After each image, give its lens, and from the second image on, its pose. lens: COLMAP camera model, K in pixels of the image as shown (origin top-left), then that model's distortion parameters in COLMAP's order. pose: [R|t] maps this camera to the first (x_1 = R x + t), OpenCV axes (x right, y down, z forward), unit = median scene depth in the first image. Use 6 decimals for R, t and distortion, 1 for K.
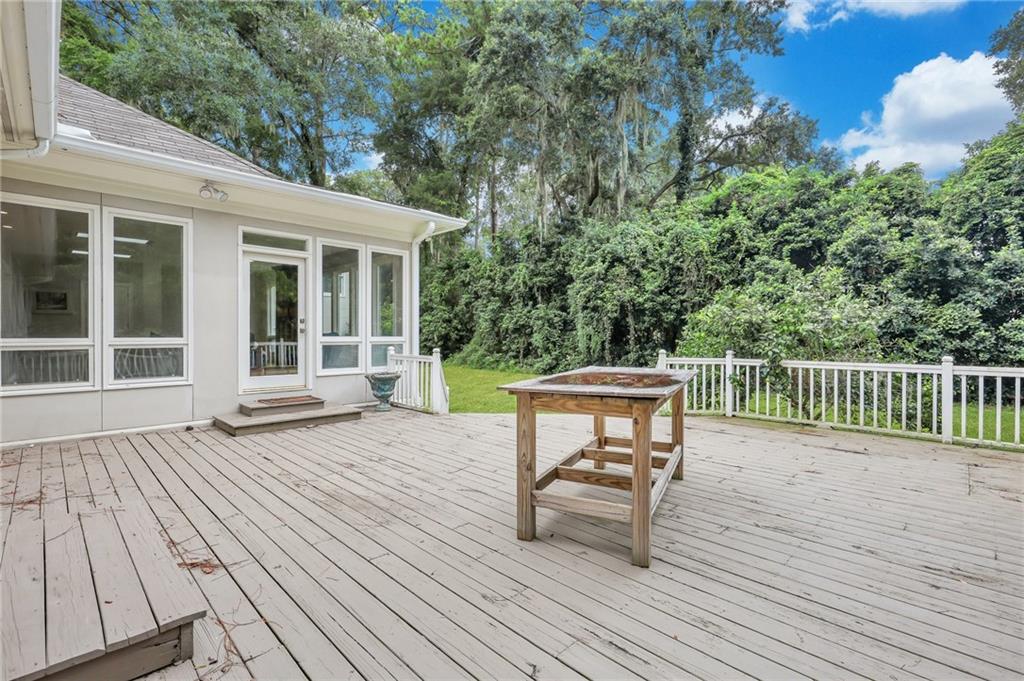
lens RADIAL K [[467.7, 0, 512.6], [0, 467.7, 343.0], [0, 0, 1]] dist [-0.001041, -0.000113]
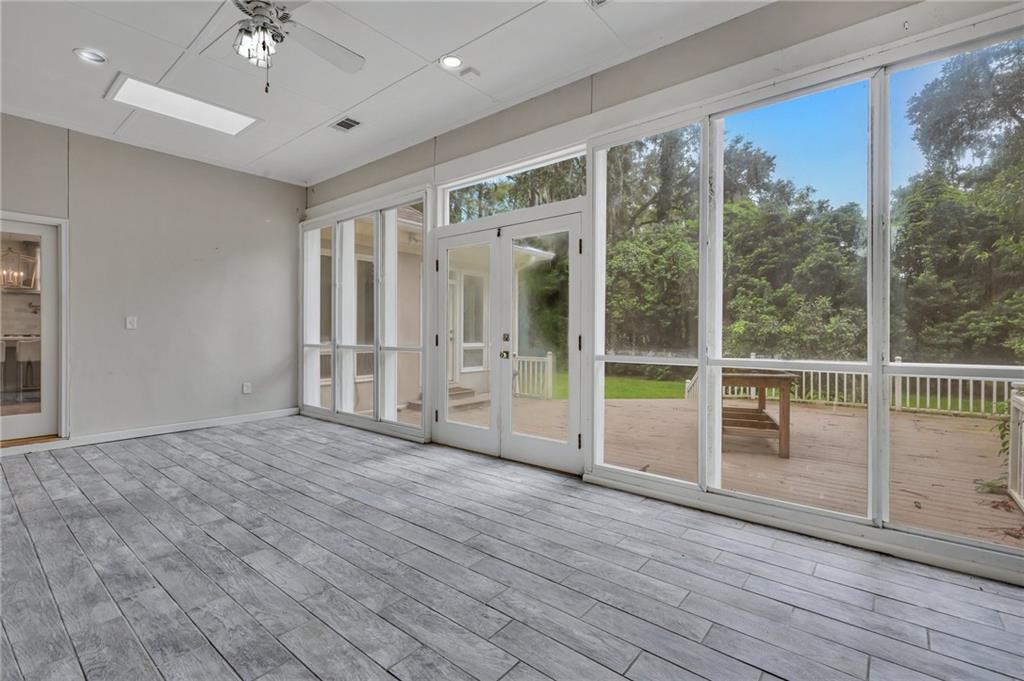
lens RADIAL K [[464.8, 0, 511.6], [0, 464.8, 340.0], [0, 0, 1]] dist [-0.002194, -0.000155]
pose [[0.995194, -0.000984, 0.097923, -0.190239], [0.001470, 0.999987, -0.004890, -0.007792], [-0.097917, 0.005011, 0.995182, -0.158310]]
